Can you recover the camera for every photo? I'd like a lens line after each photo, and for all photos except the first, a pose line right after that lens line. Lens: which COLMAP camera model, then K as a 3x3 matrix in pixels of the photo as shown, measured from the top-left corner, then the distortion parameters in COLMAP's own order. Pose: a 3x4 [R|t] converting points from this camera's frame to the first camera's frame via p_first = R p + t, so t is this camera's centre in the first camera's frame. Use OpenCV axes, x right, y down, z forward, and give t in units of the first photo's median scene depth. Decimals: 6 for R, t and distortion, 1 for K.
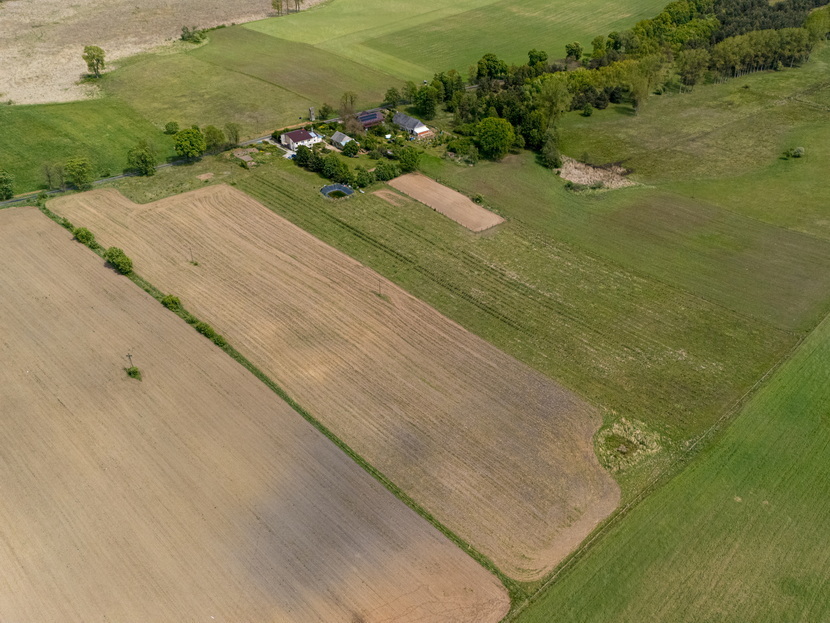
lens RADIAL K [[804.6, 0, 472.6], [0, 804.6, 313.4], [0, 0, 1]] dist [0.109707, -0.173867]
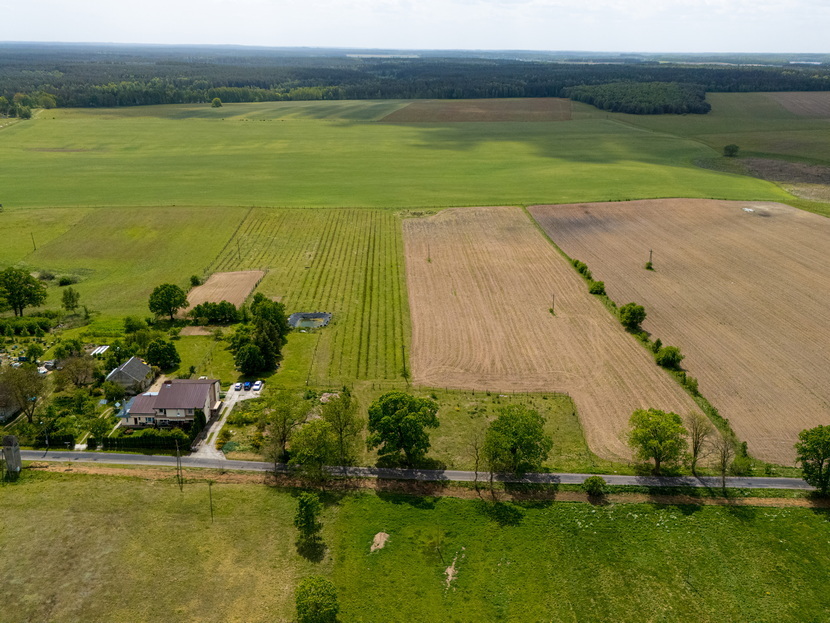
lens RADIAL K [[803.9, 0, 448.1], [0, 803.9, 311.3], [0, 0, 1]] dist [0.145155, -0.266990]
pose [[-0.765147, -0.218020, 0.605819, -0.593628], [0.328641, 0.676873, 0.658664, -0.502300], [-0.553664, 0.703072, -0.446257, 1.111912]]
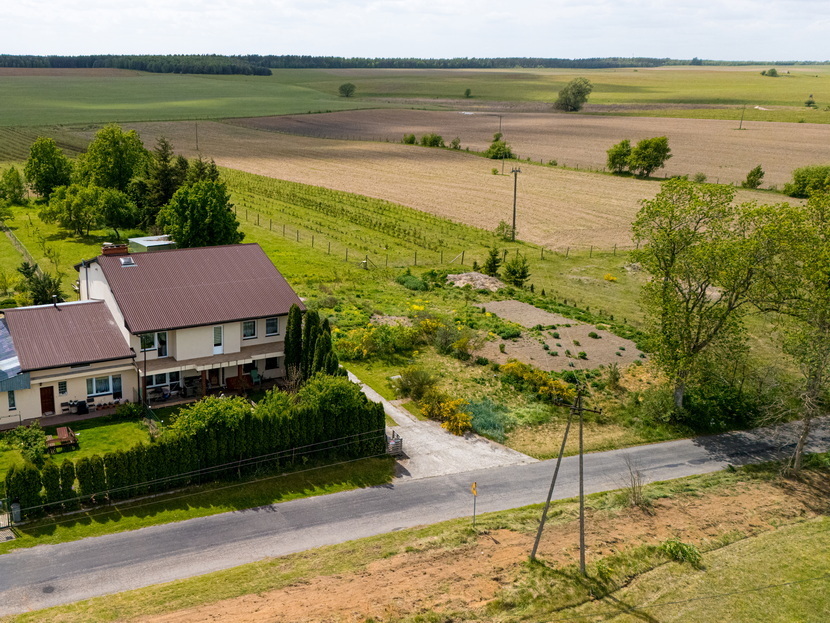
lens RADIAL K [[806.7, 0, 282.2], [0, 806.7, 310.9], [0, 0, 1]] dist [0.172437, -0.387996]
pose [[-0.961143, -0.093375, 0.259778, -0.271682], [0.136504, 0.657186, 0.741265, -0.314229], [-0.239938, 0.747922, -0.618904, 1.101687]]
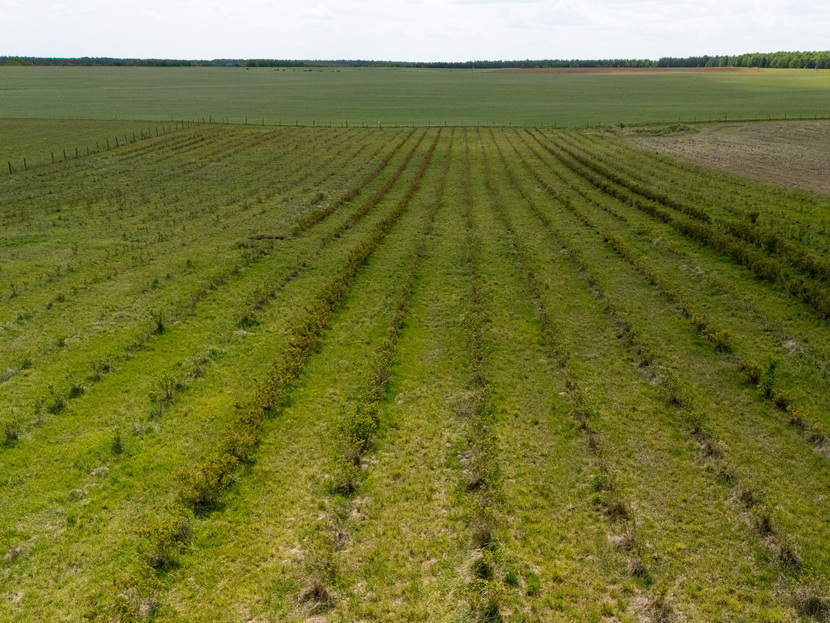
lens RADIAL K [[807.9, 0, 418.3], [0, 807.9, 310.7], [0, 0, 1]] dist [0.124201, -0.222344]
pose [[-0.676974, -0.199487, 0.708457, -0.110365], [0.408618, 0.698727, 0.587207, -0.117859], [-0.612159, 0.687012, -0.391506, 0.851365]]
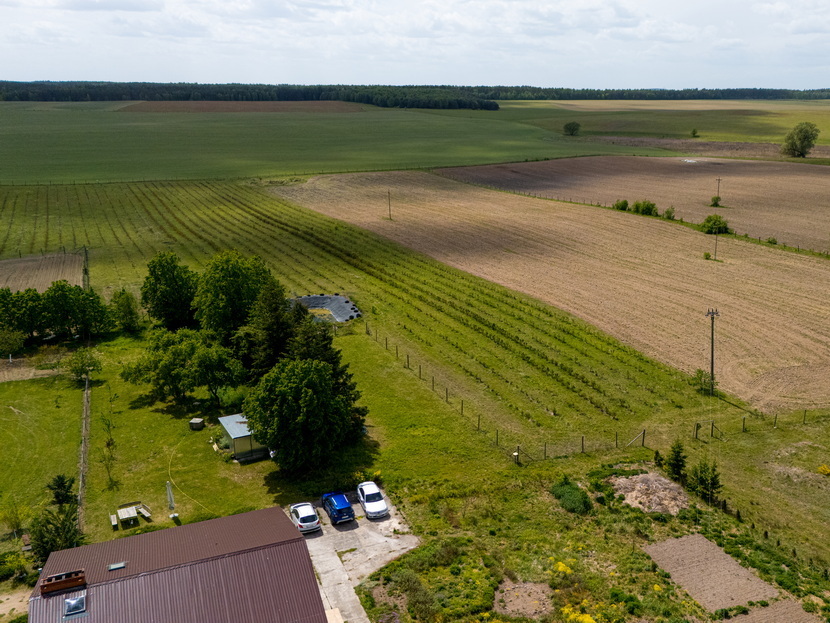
lens RADIAL K [[810.5, 0, 524.0], [0, 810.5, 308.0], [0, 0, 1]] dist [0.116982, -0.183537]
pose [[-0.963546, -0.085247, 0.253598, -0.276930], [0.129281, 0.681515, 0.720294, -0.304176], [-0.234234, 0.726822, -0.645651, 1.047360]]
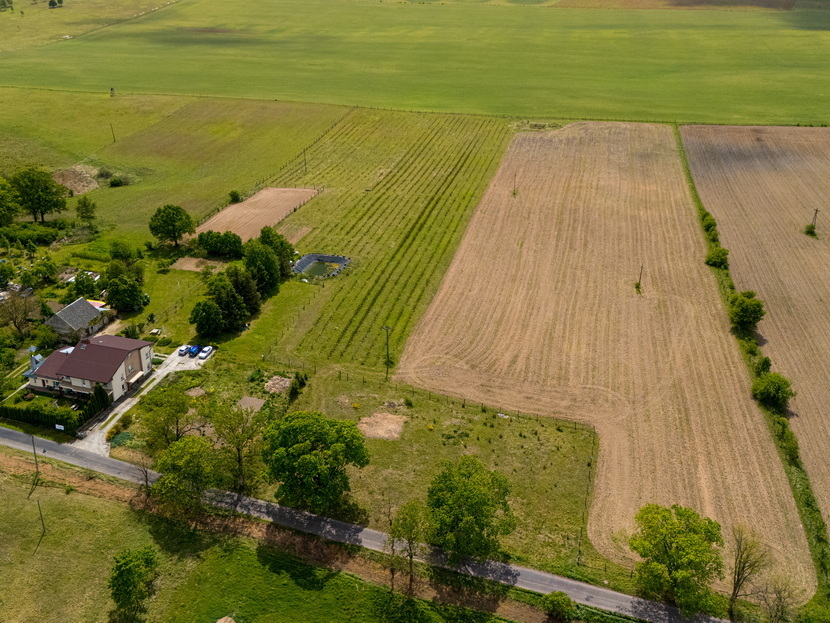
lens RADIAL K [[804.5, 0, 384.5], [0, 804.5, 311.4], [0, 0, 1]] dist [0.125089, -0.225632]
pose [[-0.525511, -0.387444, 0.757447, -0.561946], [0.441071, 0.637240, 0.631967, -0.415692], [-0.727527, 0.666193, -0.163986, 0.977630]]
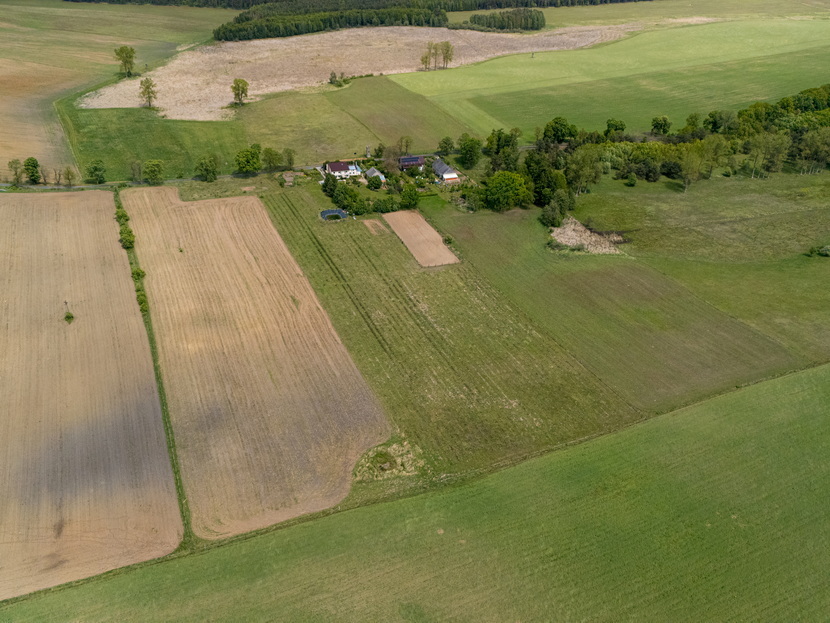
lens RADIAL K [[807.9, 0, 418.3], [0, 807.9, 310.7], [0, 0, 1]] dist [0.124201, -0.222344]
pose [[0.921962, 0.182633, -0.341512, 0.316508], [-0.209631, 0.976810, -0.043552, 0.003458], [0.325638, 0.111745, 0.938868, -0.003458]]
